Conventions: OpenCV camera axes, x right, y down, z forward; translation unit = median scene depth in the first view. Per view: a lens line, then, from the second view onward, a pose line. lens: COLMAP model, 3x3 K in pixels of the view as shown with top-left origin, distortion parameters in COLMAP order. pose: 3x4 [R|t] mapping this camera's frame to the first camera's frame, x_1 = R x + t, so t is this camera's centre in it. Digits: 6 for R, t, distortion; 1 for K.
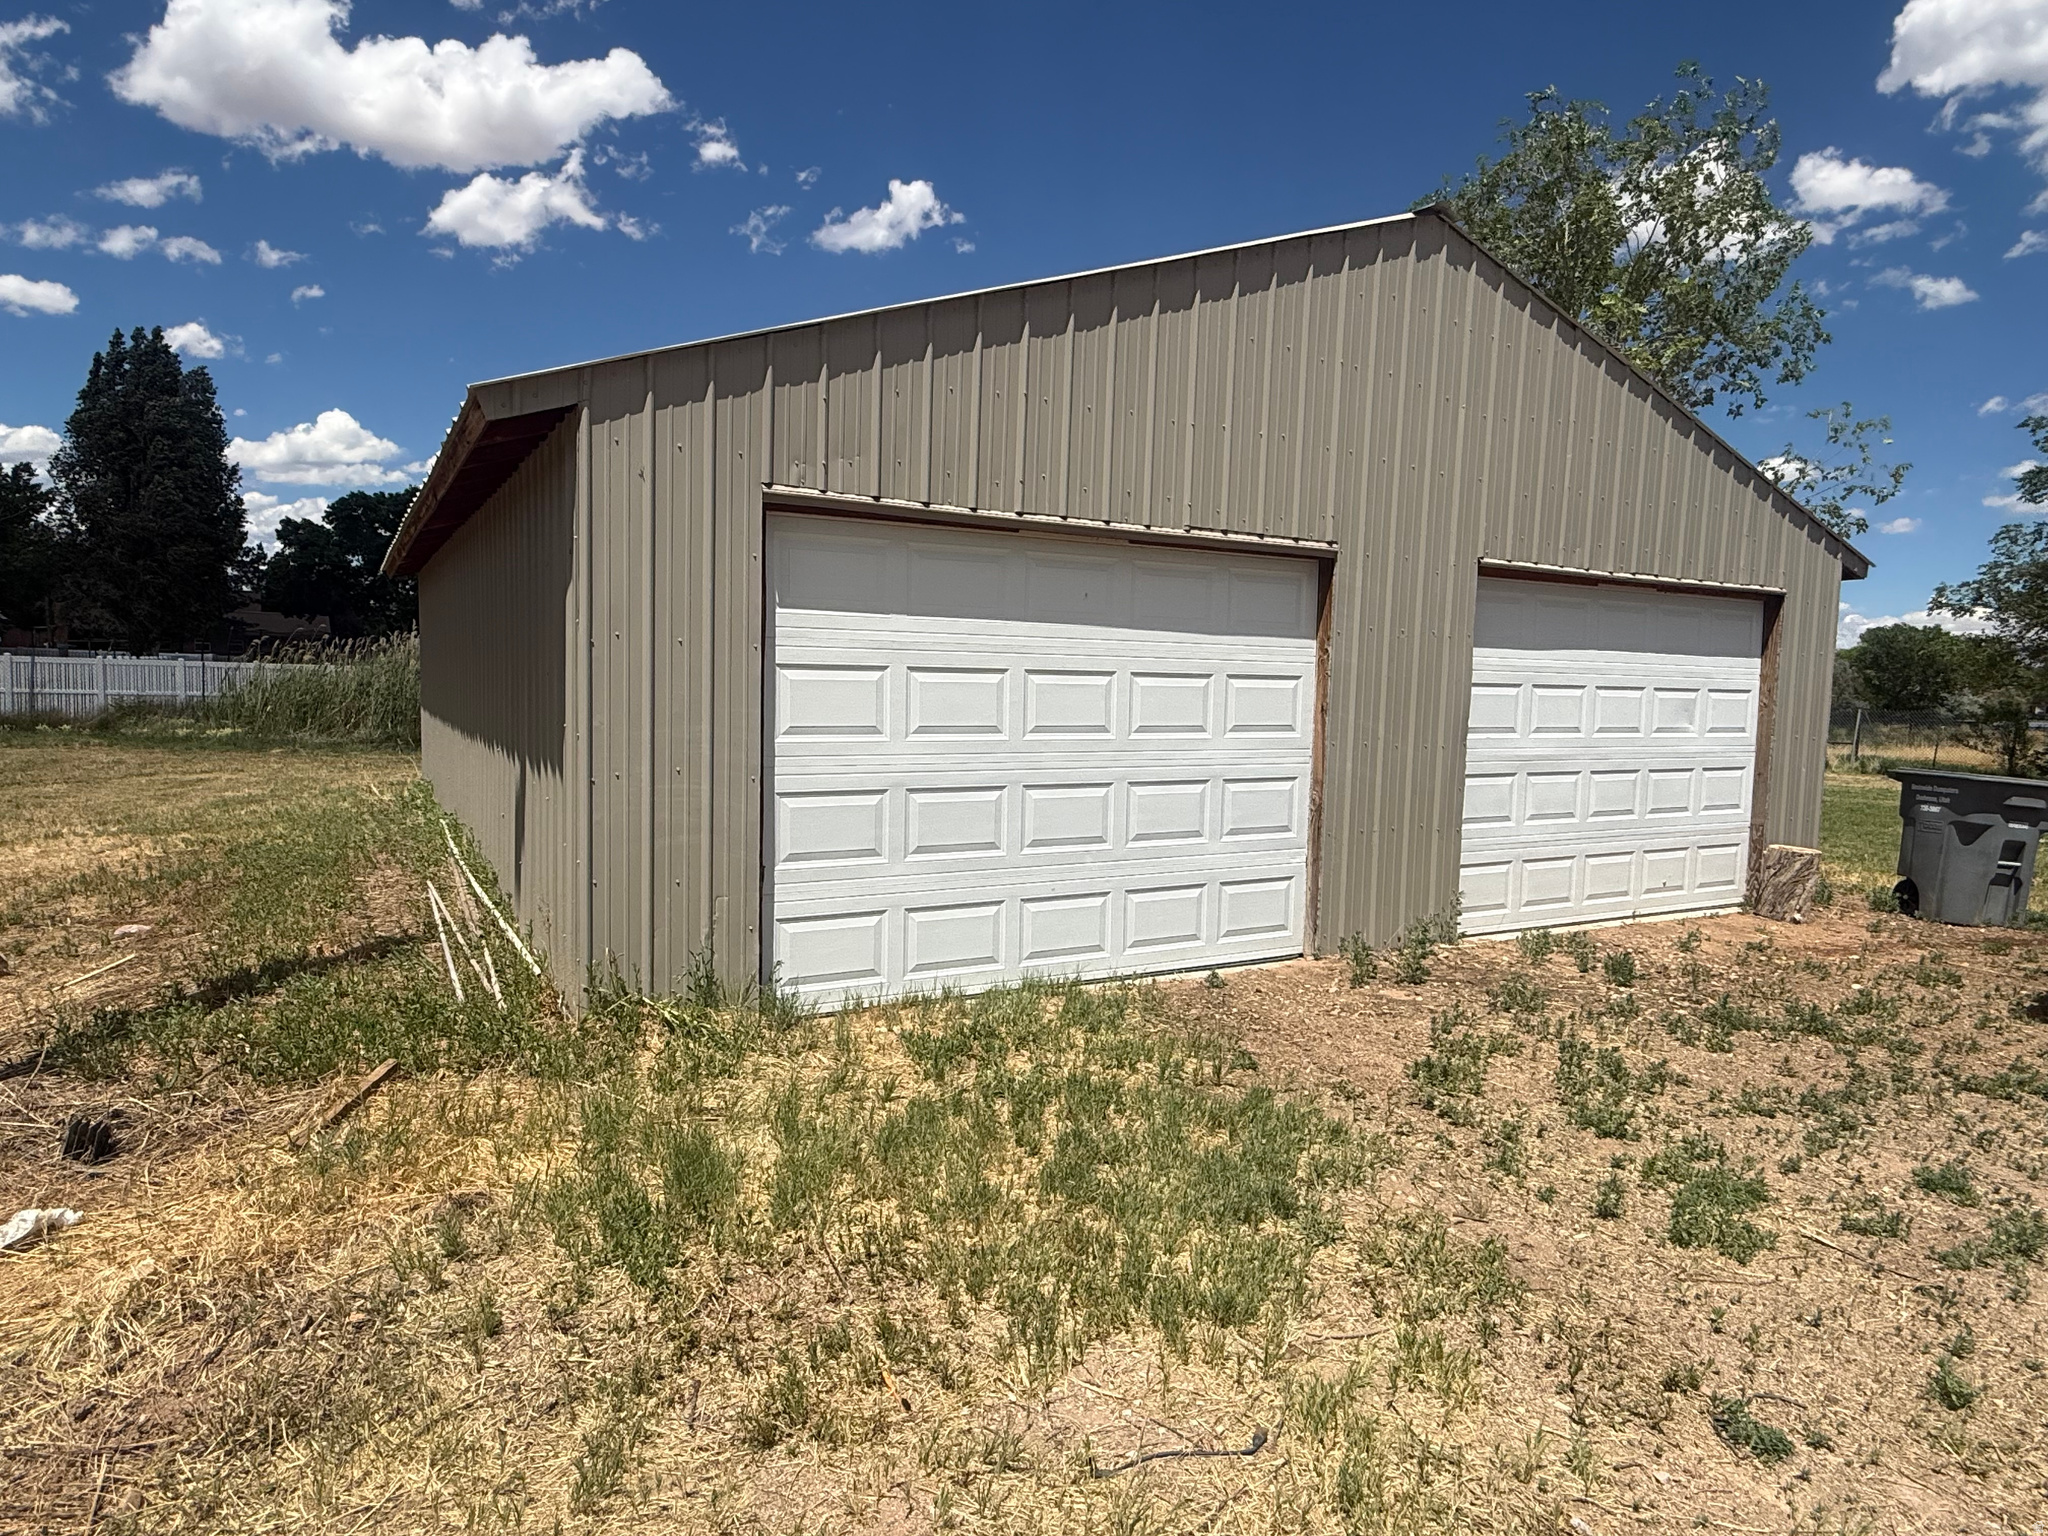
lens RADIAL K [[1288.5, 0, 1026.7], [0, 1288.5, 784.3], [0, 0, 1]] dist [0.003883, 0.005855]
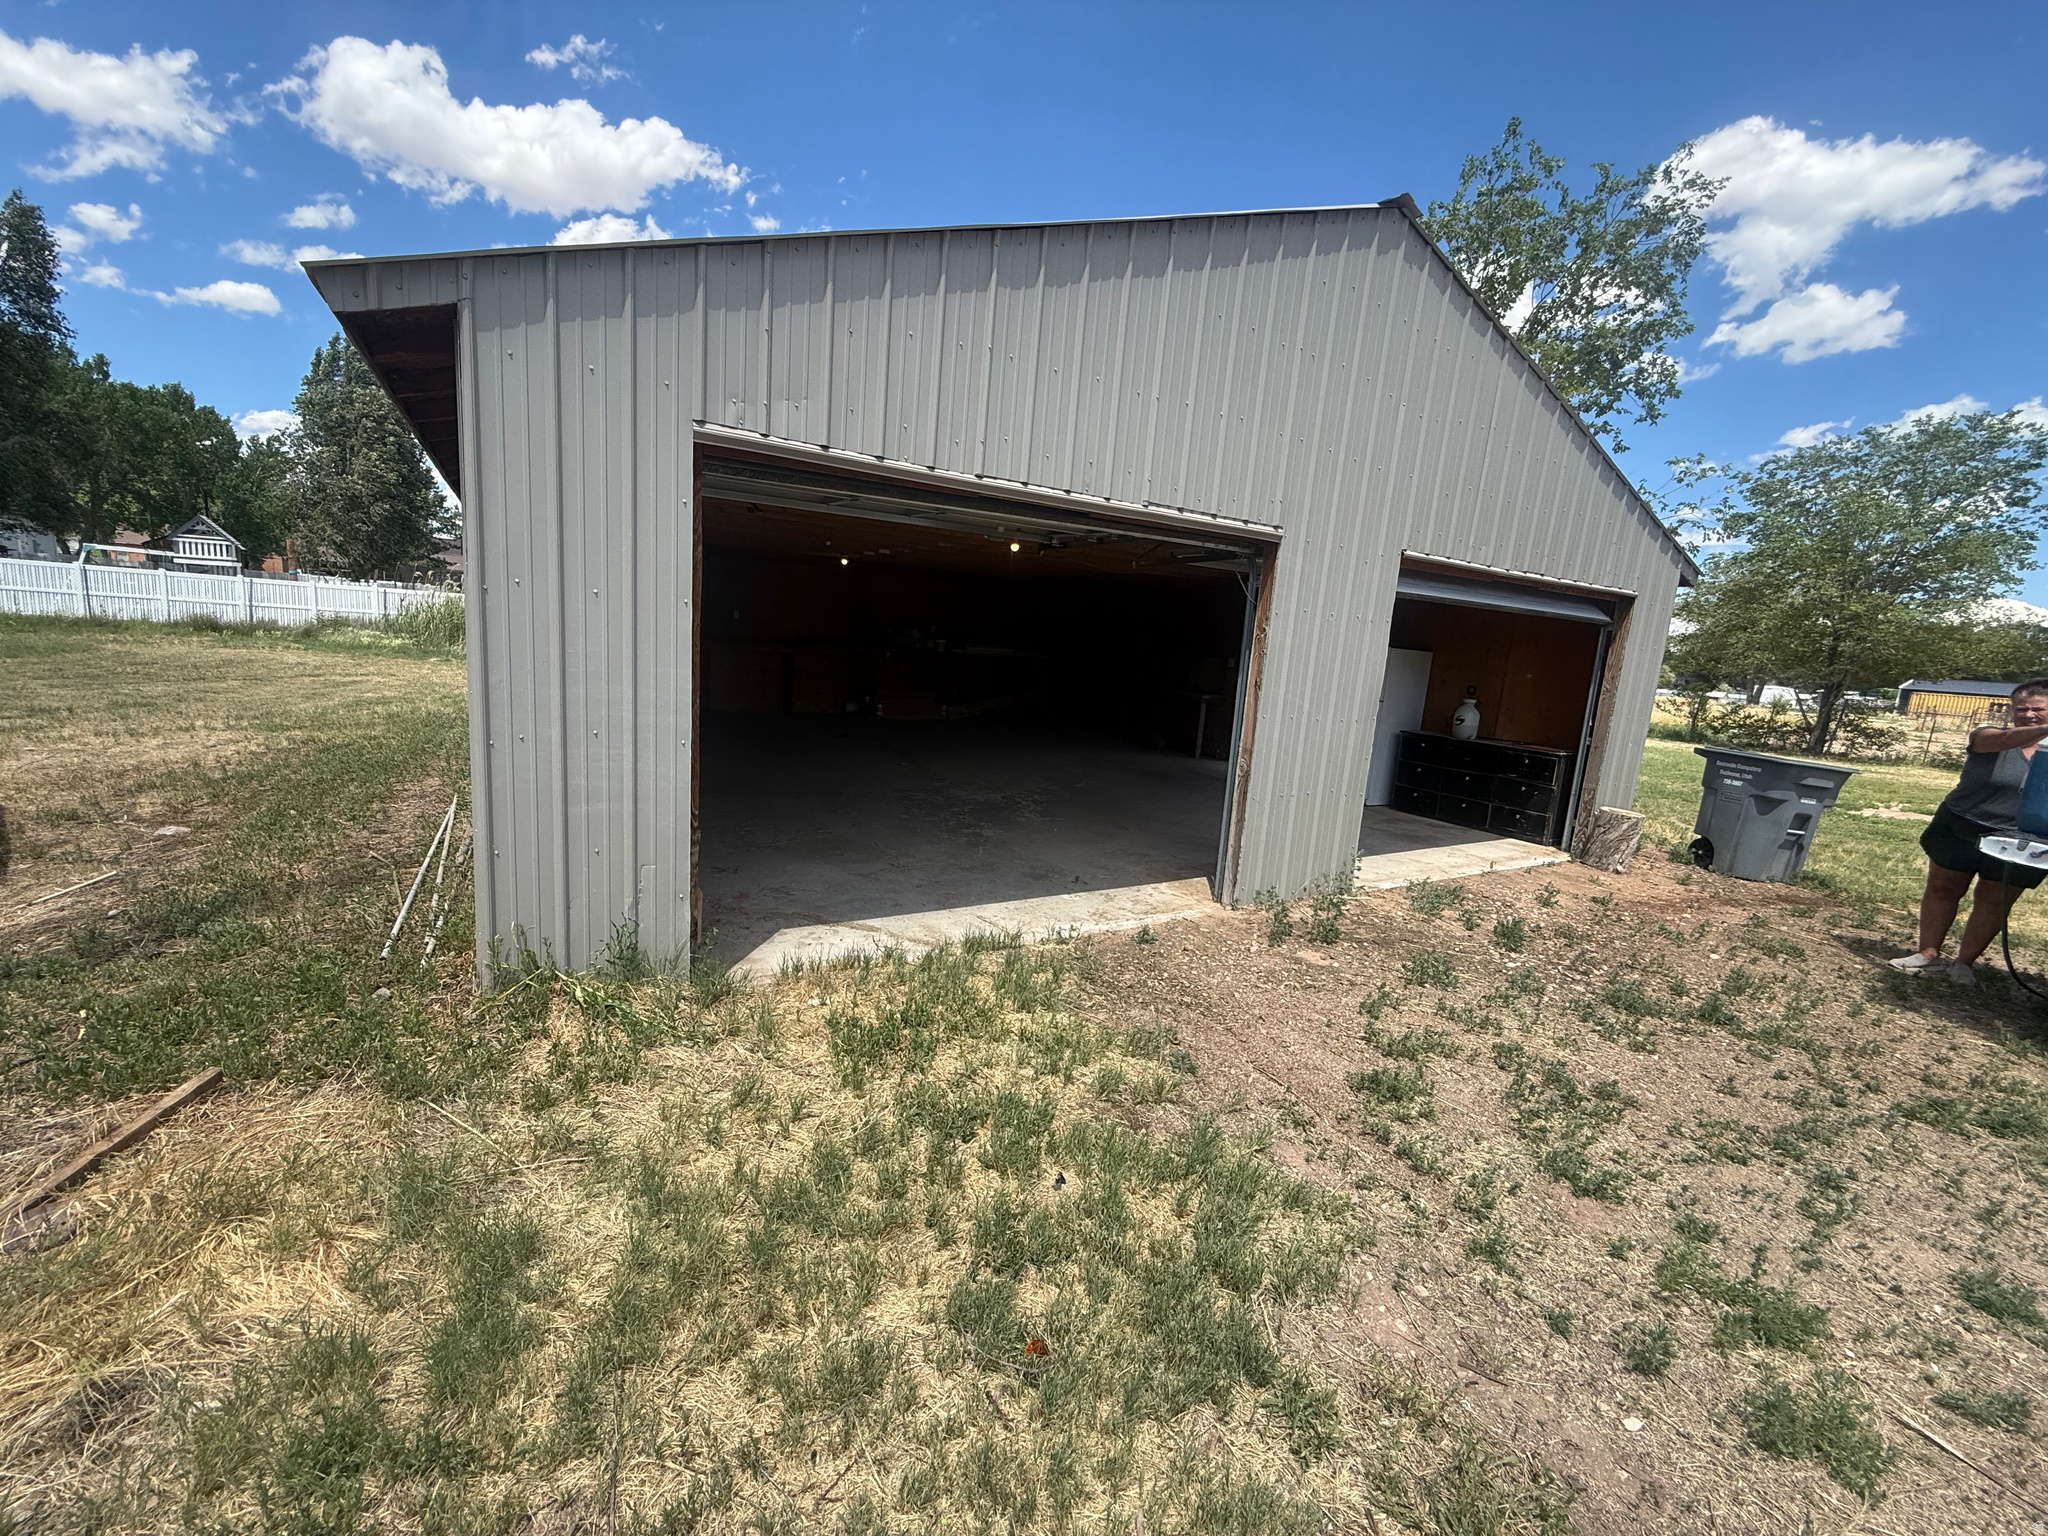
lens RADIAL K [[822.9, 0, 1013.6], [0, 822.9, 772.5], [0, 0, 1]] dist [0.002312, -0.000002]
pose [[0.998829, 0.044142, 0.019826, 0.019602], [-0.045823, 0.994486, 0.094326, -0.050948], [-0.015553, -0.095124, 0.995344, 0.390050]]
